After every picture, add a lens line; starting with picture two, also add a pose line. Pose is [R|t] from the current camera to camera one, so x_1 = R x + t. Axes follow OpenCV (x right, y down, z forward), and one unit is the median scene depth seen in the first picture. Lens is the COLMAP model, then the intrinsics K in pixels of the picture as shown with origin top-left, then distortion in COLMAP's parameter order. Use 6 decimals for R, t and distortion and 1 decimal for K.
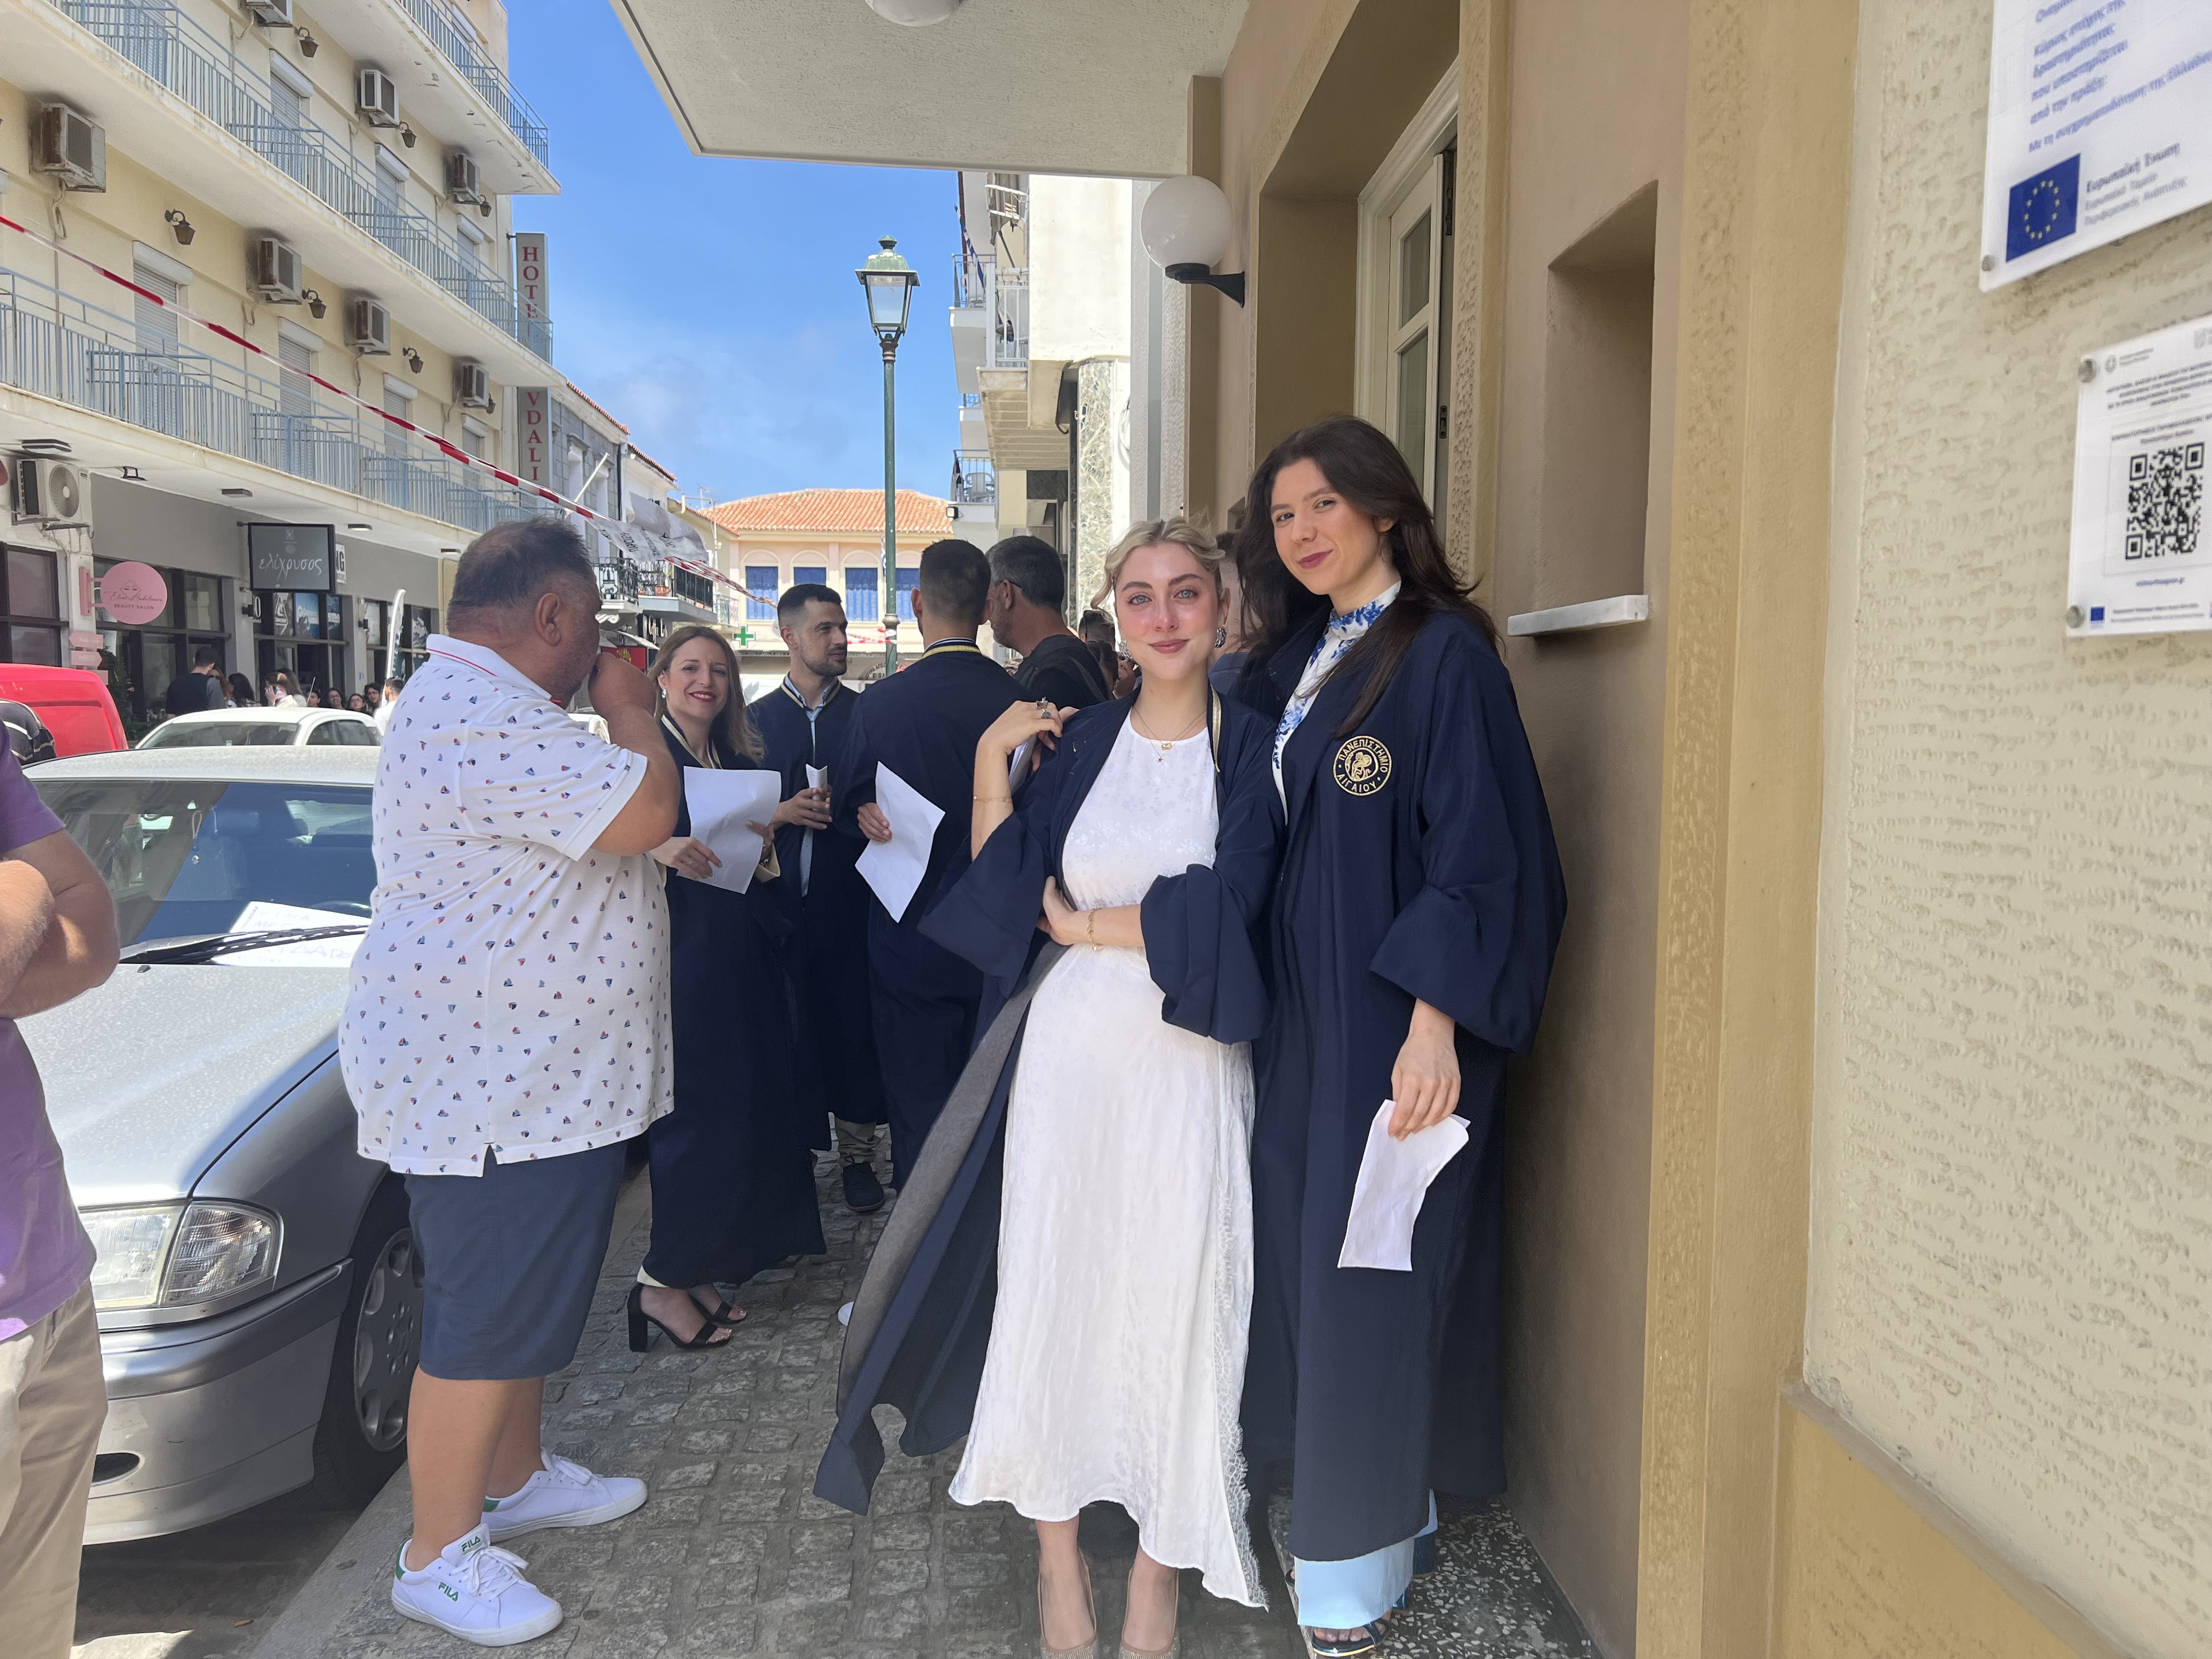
lens RADIAL K [[1676.4, 0, 1100.8], [0, 1676.4, 841.8], [0, 0, 1]] dist [0.067677, -0.071176]
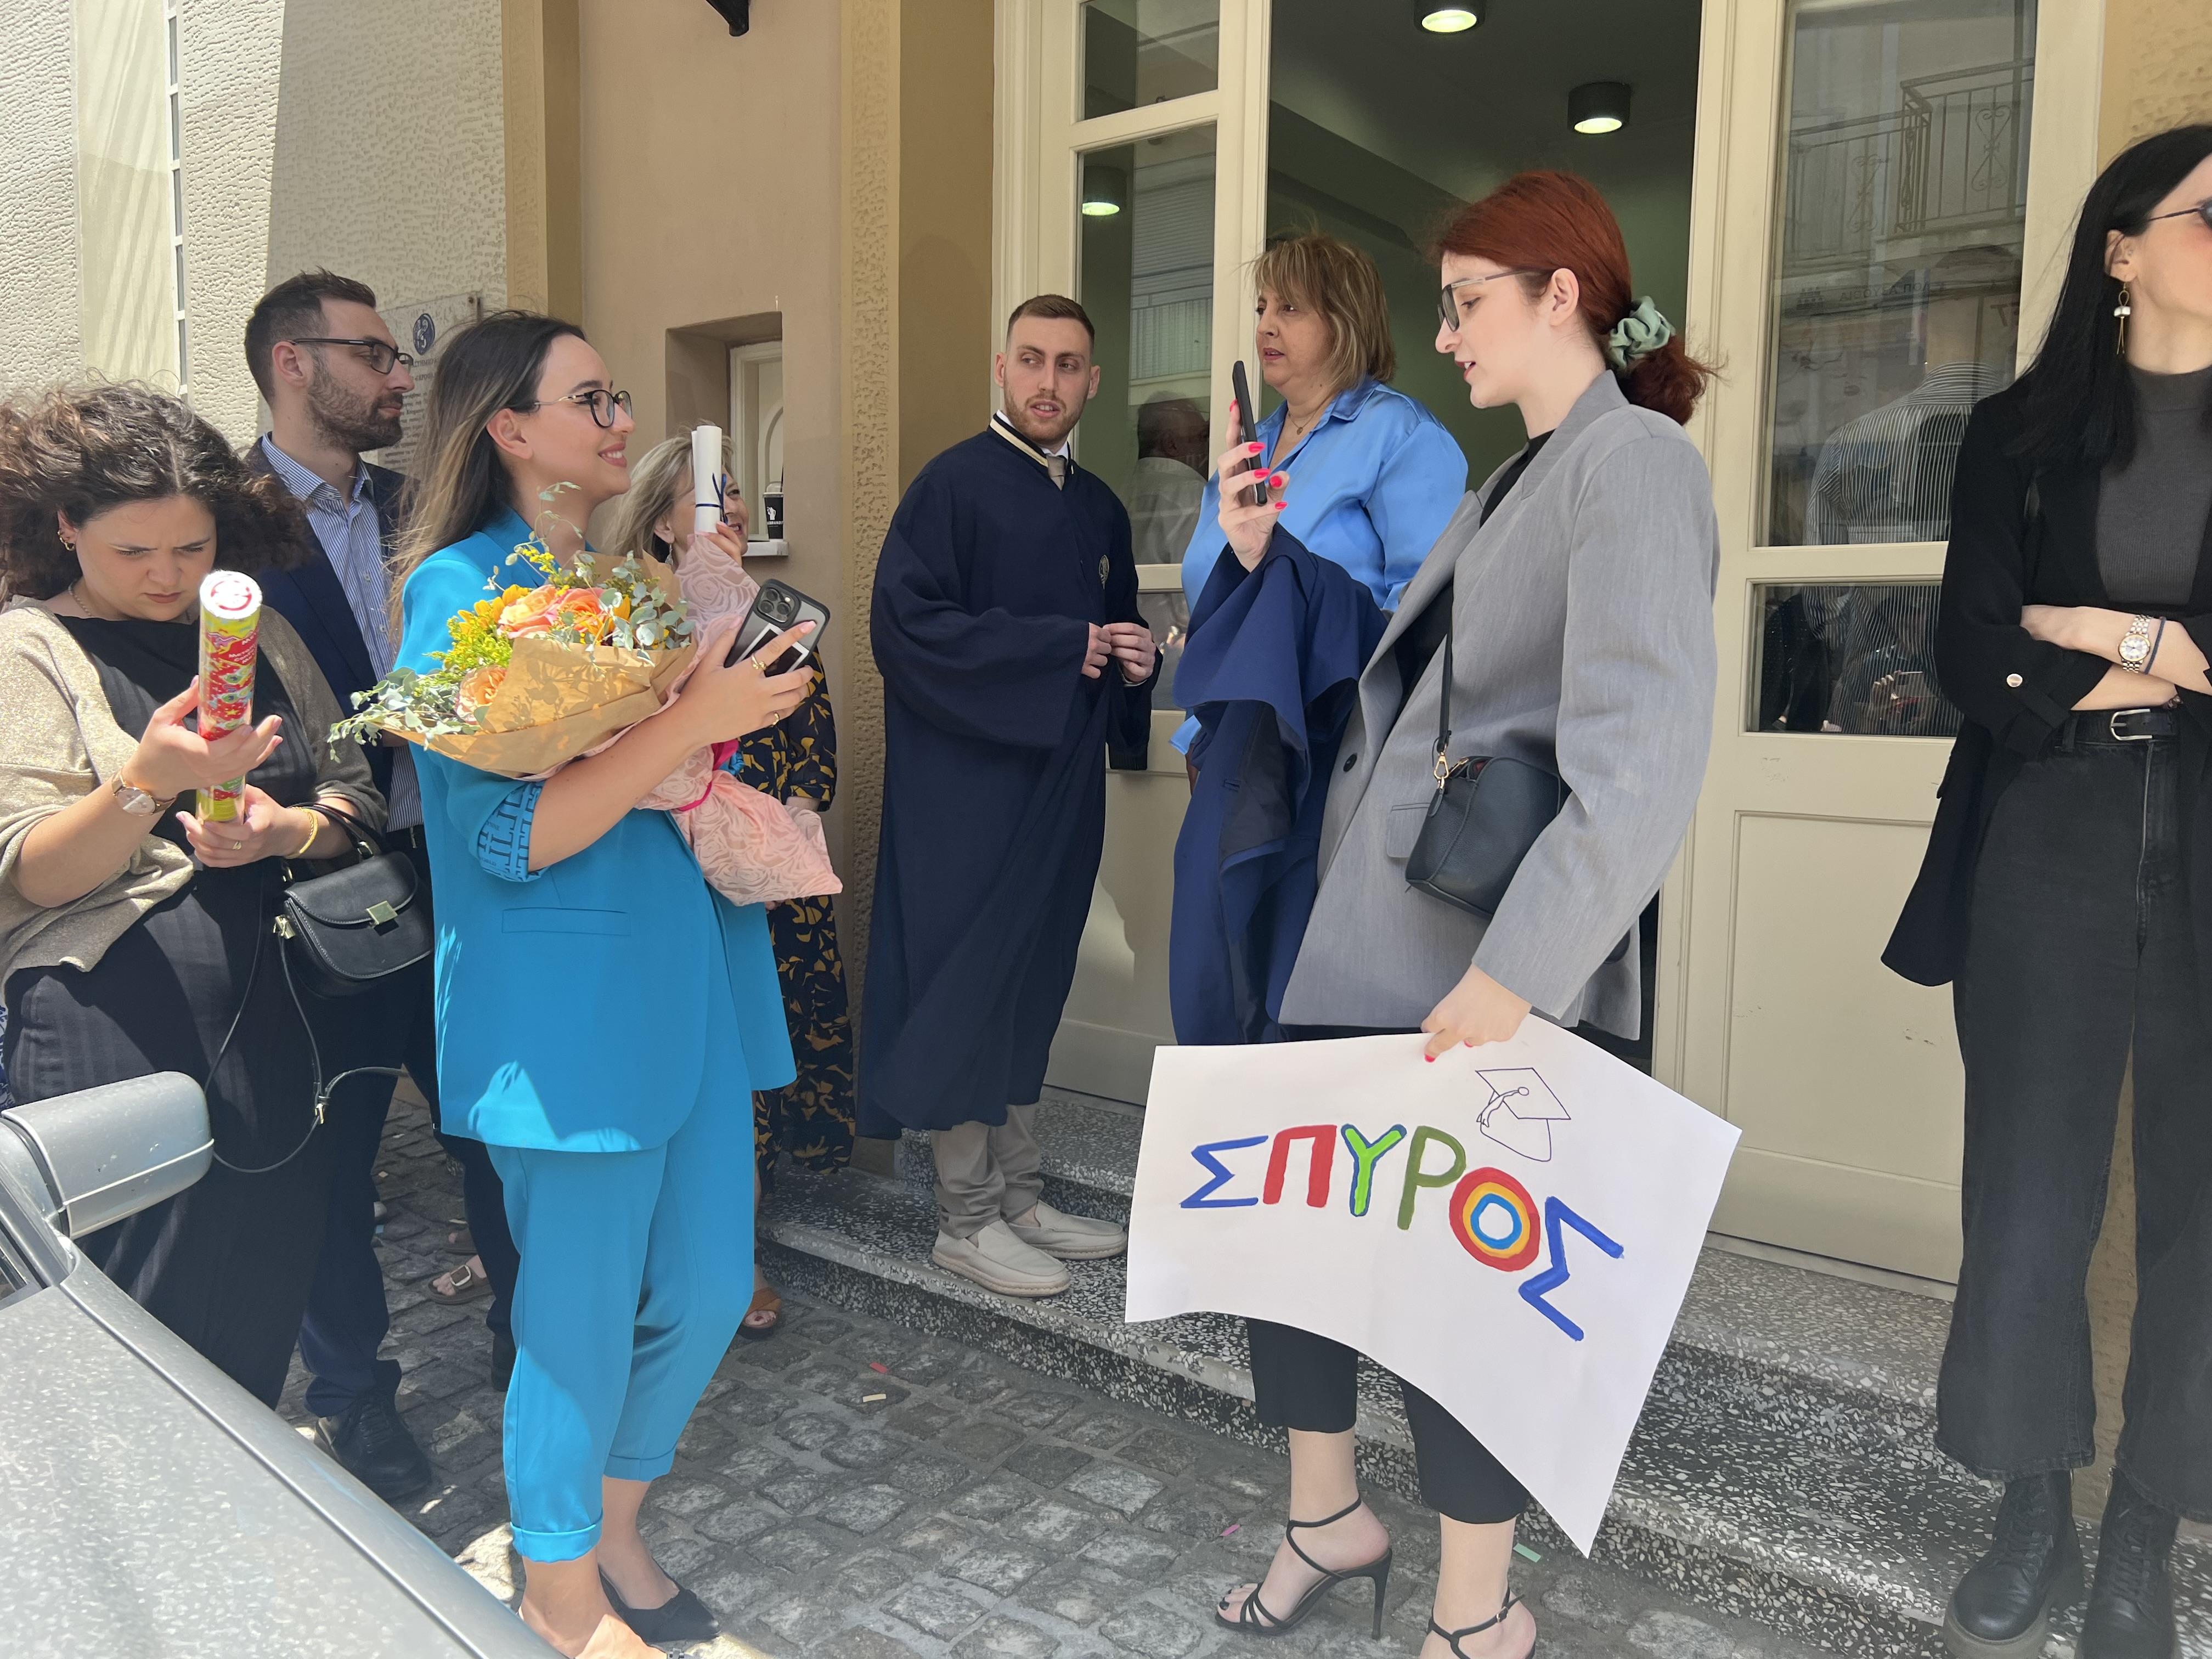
lens RADIAL K [[1670.3, 0, 1106.0], [0, 1670.3, 829.5], [0, 0, 1]] dist [0.009526, 0.002768]
pose [[0.652804, -0.072771, 0.754023, -0.074821], [0.050640, 0.997341, 0.052411, -0.004040], [-0.755832, 0.003969, 0.654753, 0.090123]]
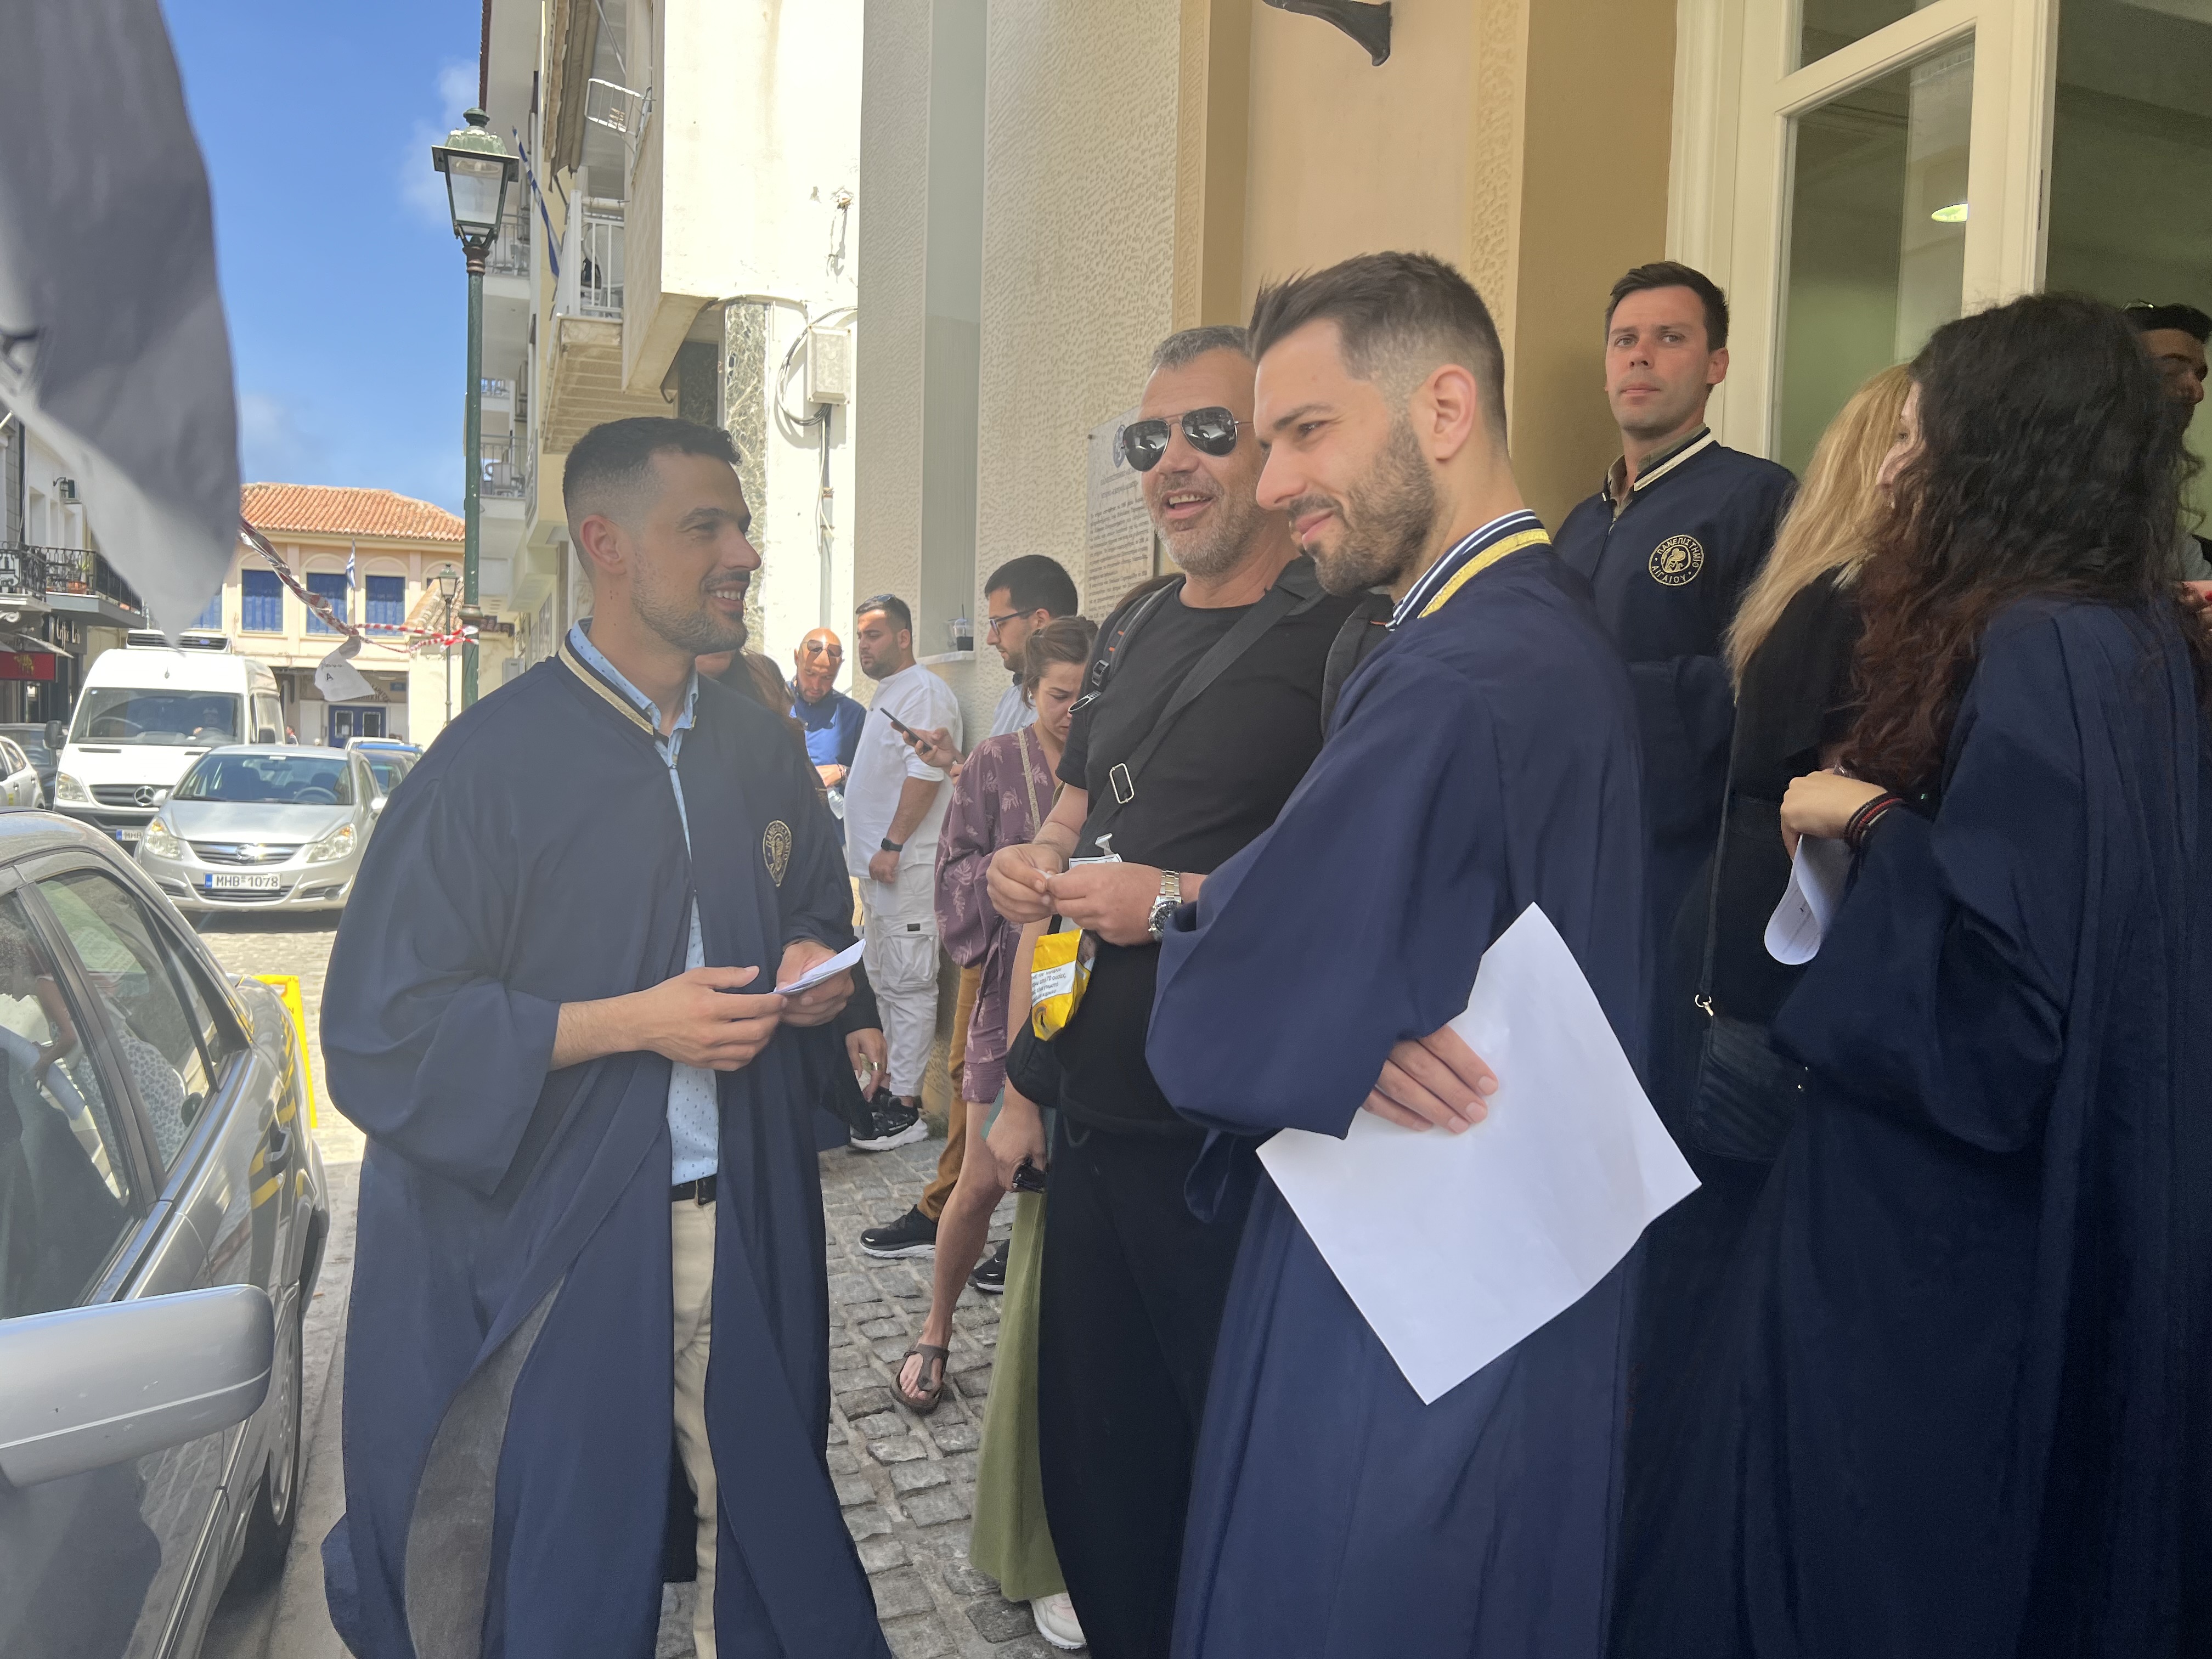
lens RADIAL K [[1670.3, 0, 1106.0], [0, 1670.3, 829.5], [0, 0, 1]] dist [0.009526, 0.002768]
pose [[0.953947, -0.000112, 0.299974, -0.038613], [0.008021, 0.999652, -0.025137, -0.006815], [-0.299867, 0.026386, 0.953616, 0.097760]]
